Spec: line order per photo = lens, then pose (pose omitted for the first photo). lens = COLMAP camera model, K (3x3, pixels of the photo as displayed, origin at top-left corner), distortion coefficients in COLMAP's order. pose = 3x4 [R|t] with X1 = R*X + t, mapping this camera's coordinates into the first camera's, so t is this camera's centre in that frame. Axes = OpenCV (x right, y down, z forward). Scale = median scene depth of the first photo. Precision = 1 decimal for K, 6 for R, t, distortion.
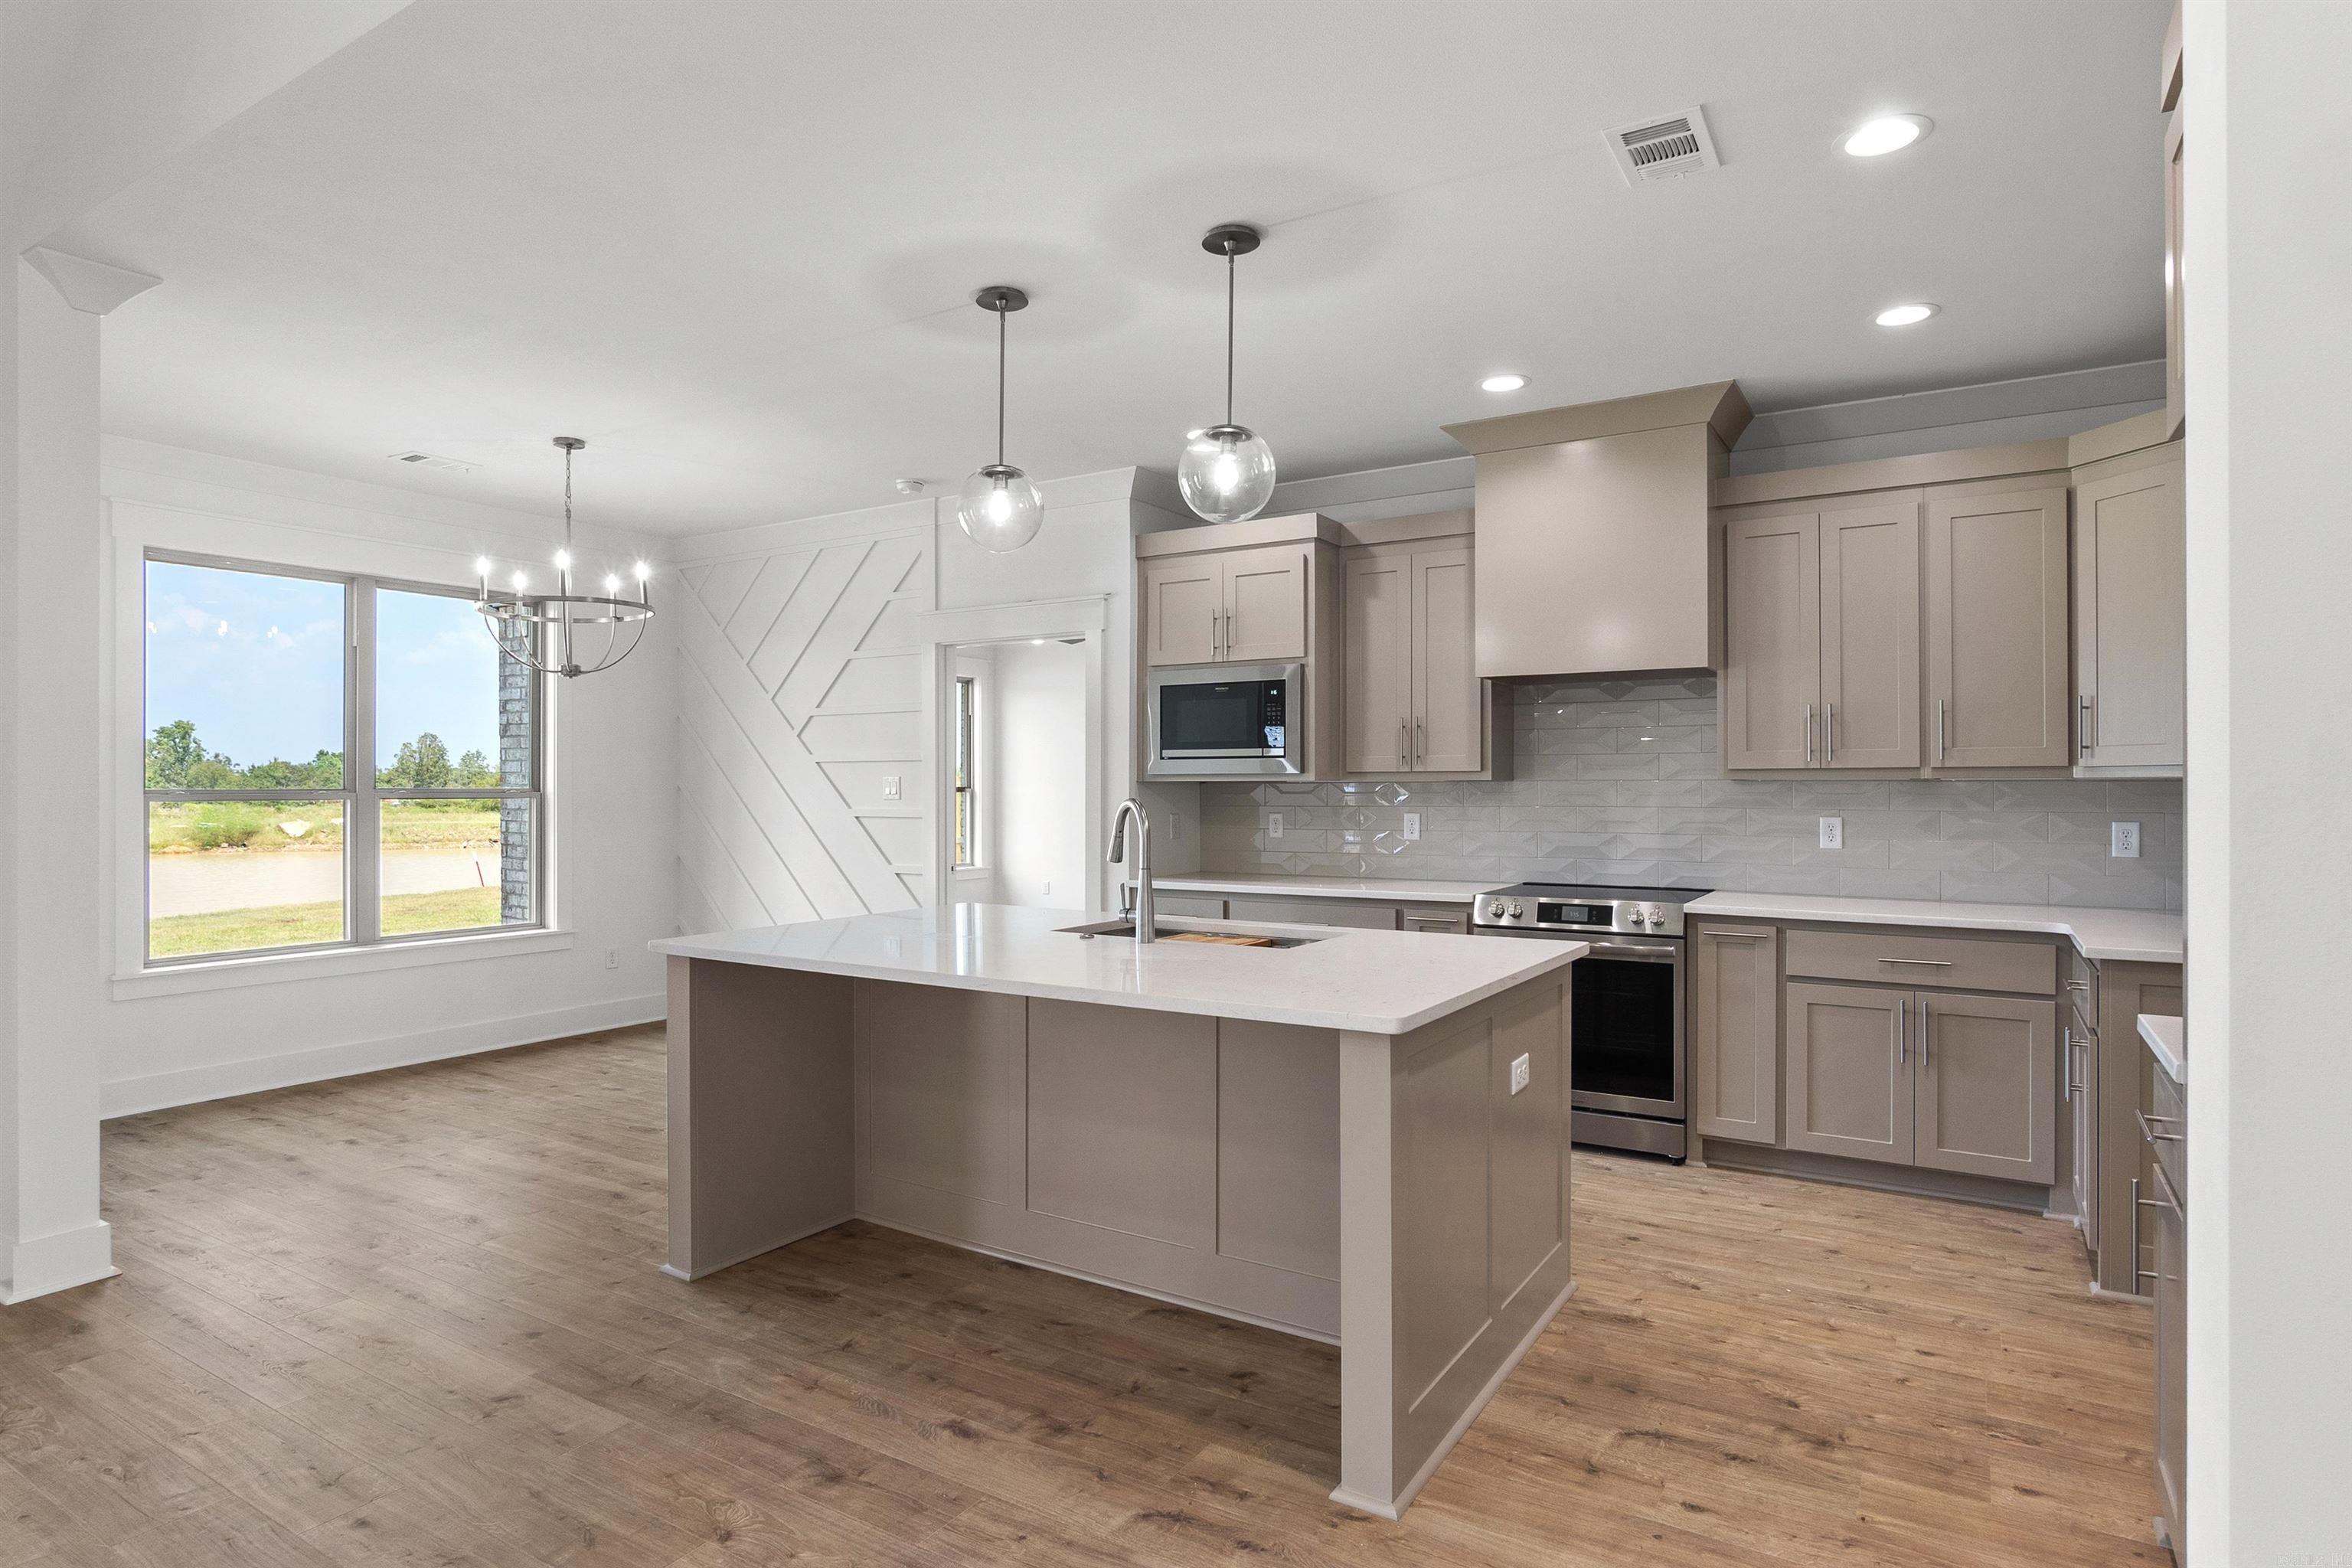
lens RADIAL K [[1265.8, 0, 1176.0], [0, 1265.8, 784.0], [0, 0, 1]] dist [-0.035669, 0.025581]
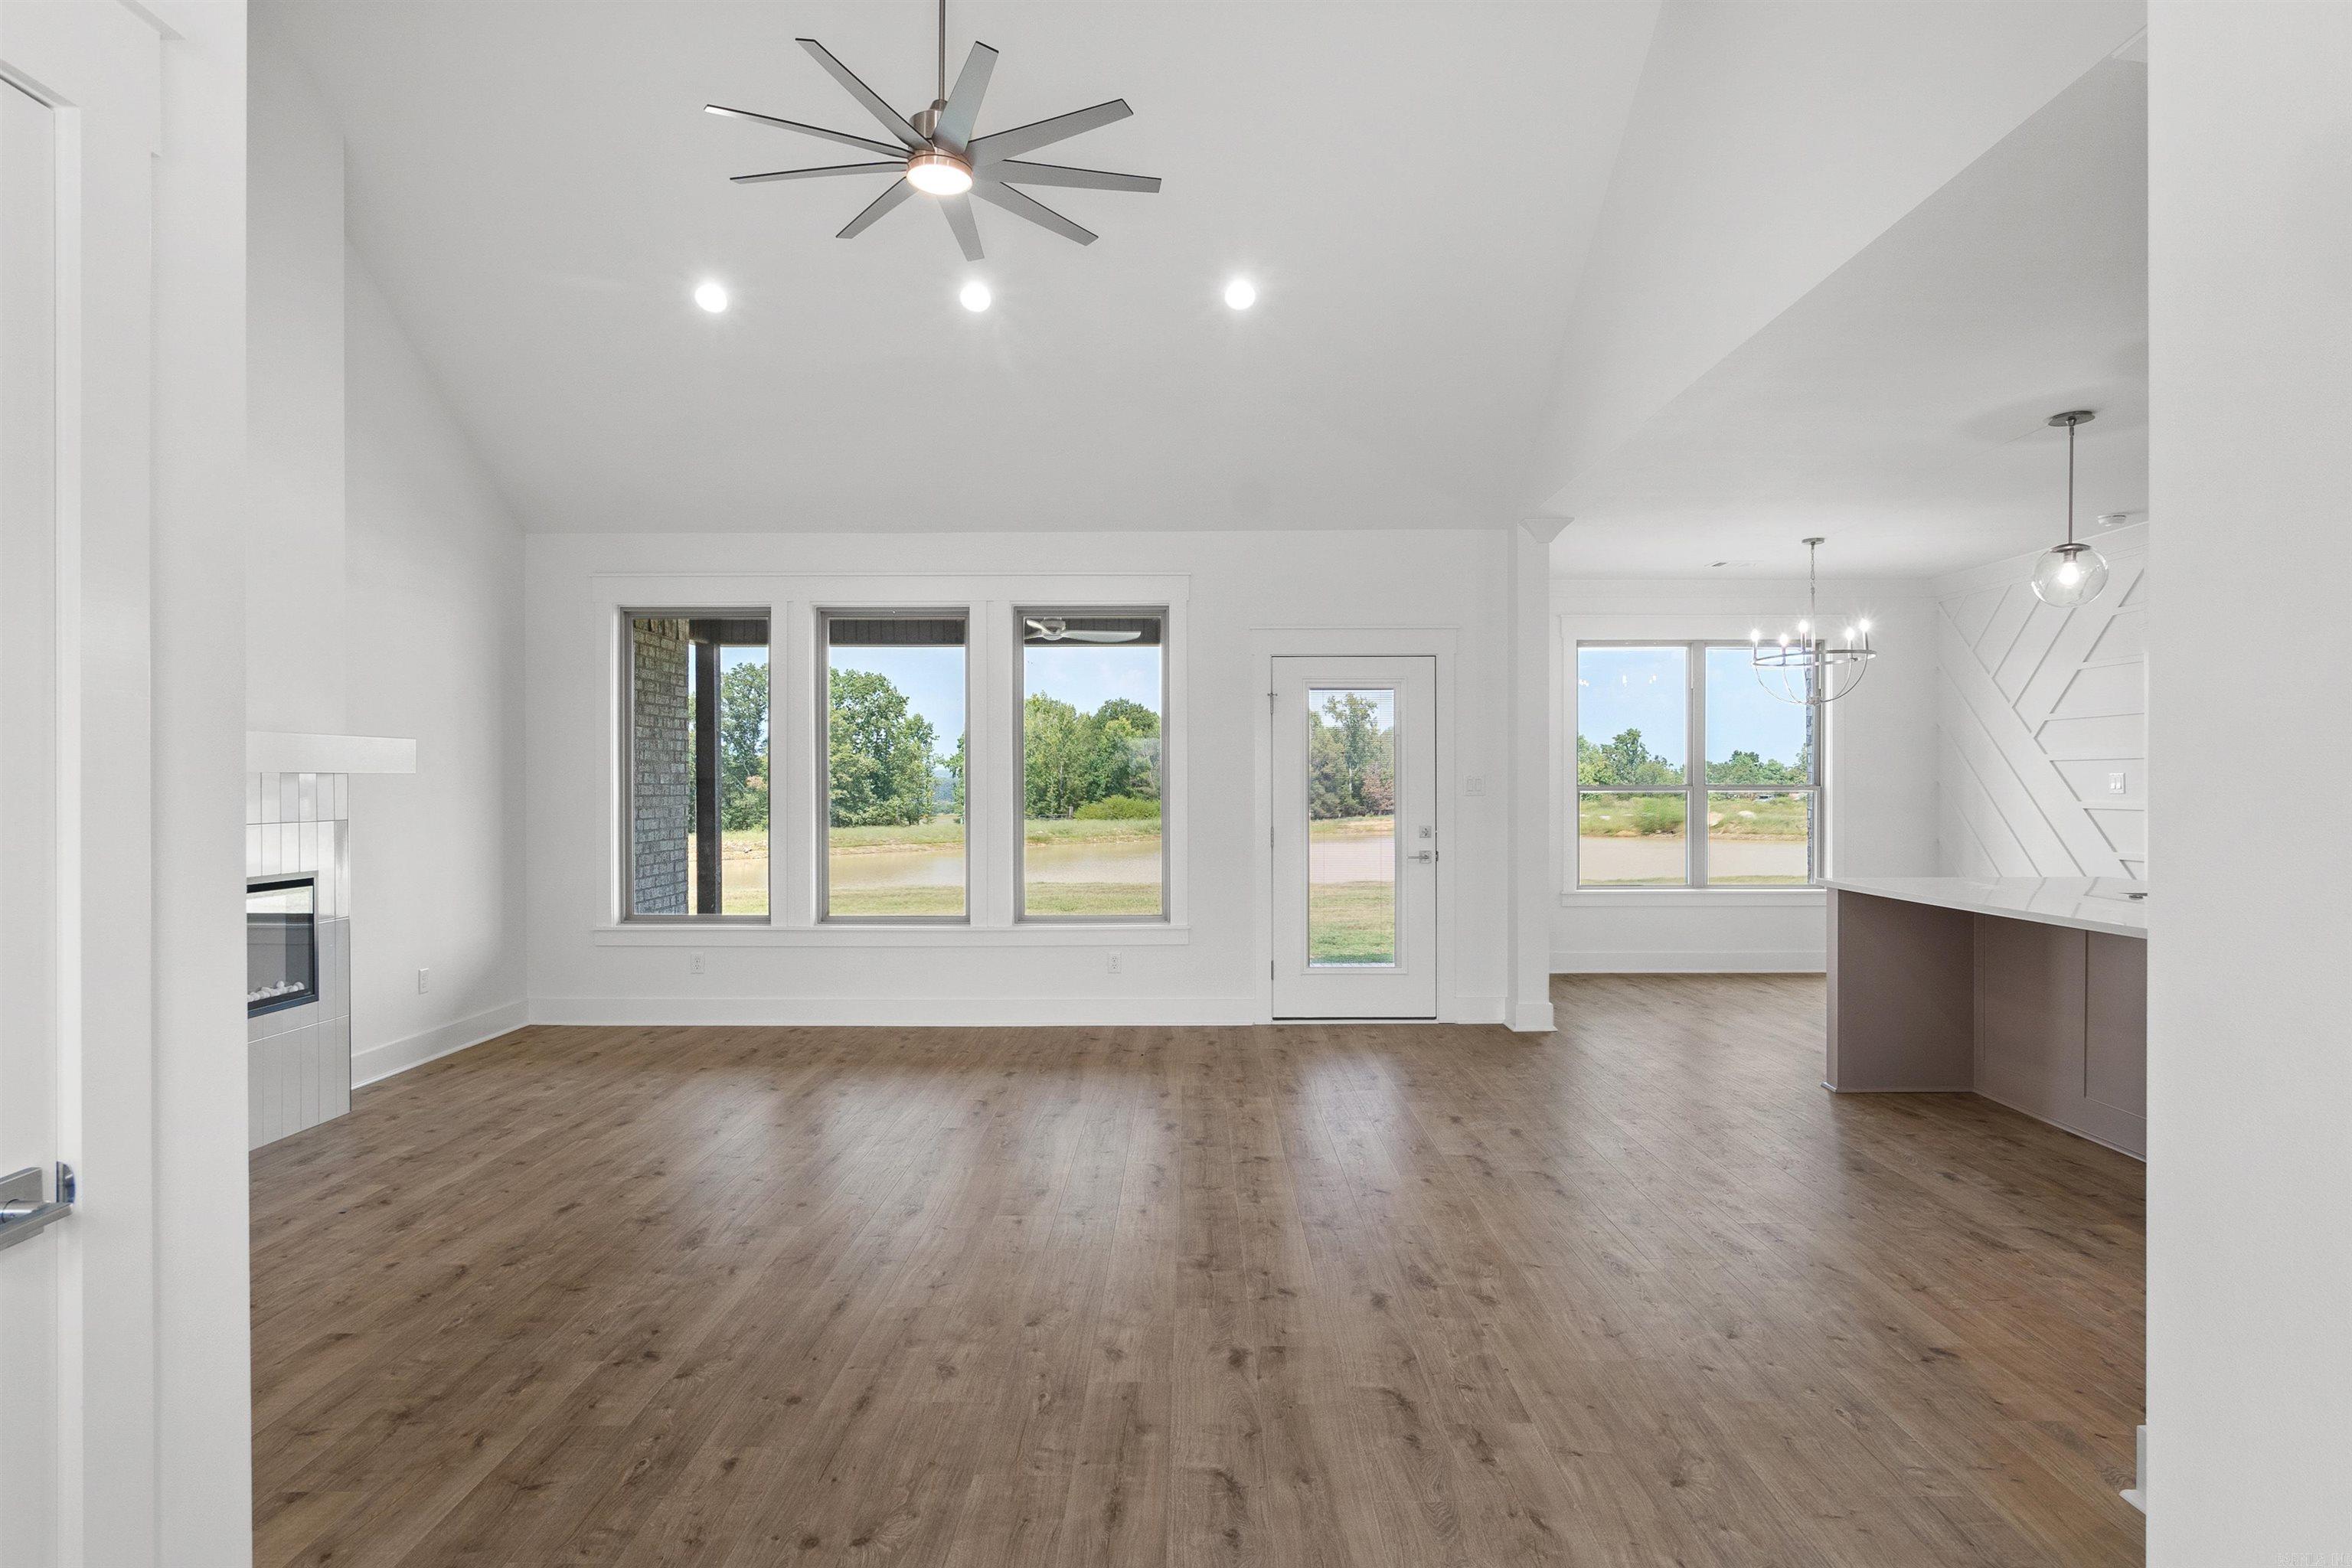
lens RADIAL K [[1265.8, 0, 1176.0], [0, 1265.8, 784.0], [0, 0, 1]] dist [-0.035669, 0.025581]
pose [[0.522515, 0.000850, -0.852630, 0.356072], [0.001318, 0.999998, 0.001804, 0.000588], [0.852629, -0.002066, 0.522513, -0.363644]]
